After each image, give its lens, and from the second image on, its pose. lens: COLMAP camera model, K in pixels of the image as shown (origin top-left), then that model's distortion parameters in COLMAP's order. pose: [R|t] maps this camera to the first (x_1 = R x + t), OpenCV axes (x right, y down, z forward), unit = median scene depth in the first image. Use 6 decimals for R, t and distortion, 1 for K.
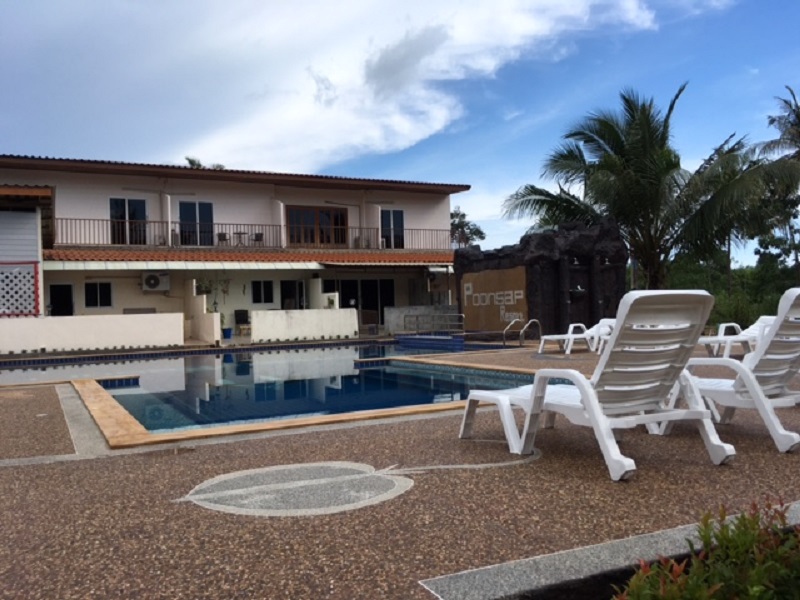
lens RADIAL K [[676.7, 0, 400.0], [0, 676.7, 300.0], [0, 0, 1]] dist [-0.010036, 0.004083]
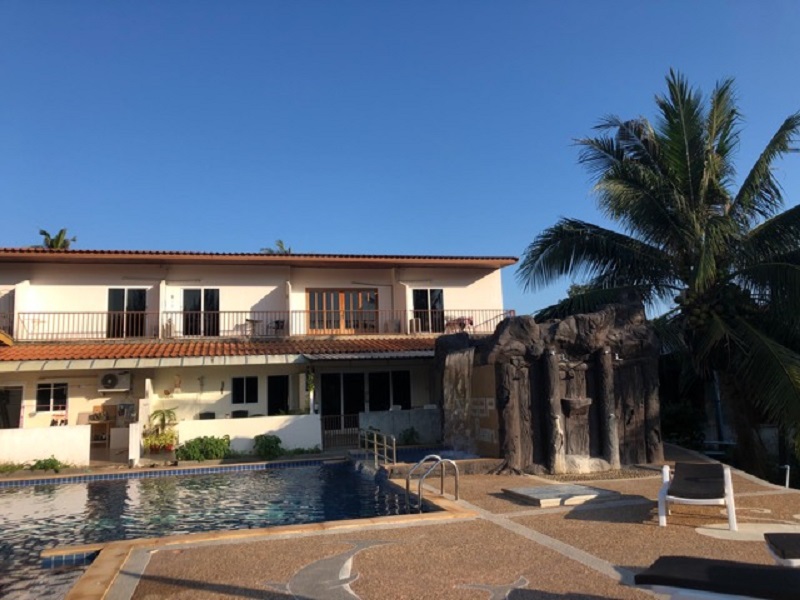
lens RADIAL K [[629.5, 0, 400.0], [0, 629.5, 300.0], [0, 0, 1]] dist [0.118700, 0.001246]
pose [[0.979982, -0.035393, -0.195917, 0.125245], [0.010398, 0.991827, -0.127166, -0.017720], [0.198816, 0.122583, 0.972340, 0.225097]]
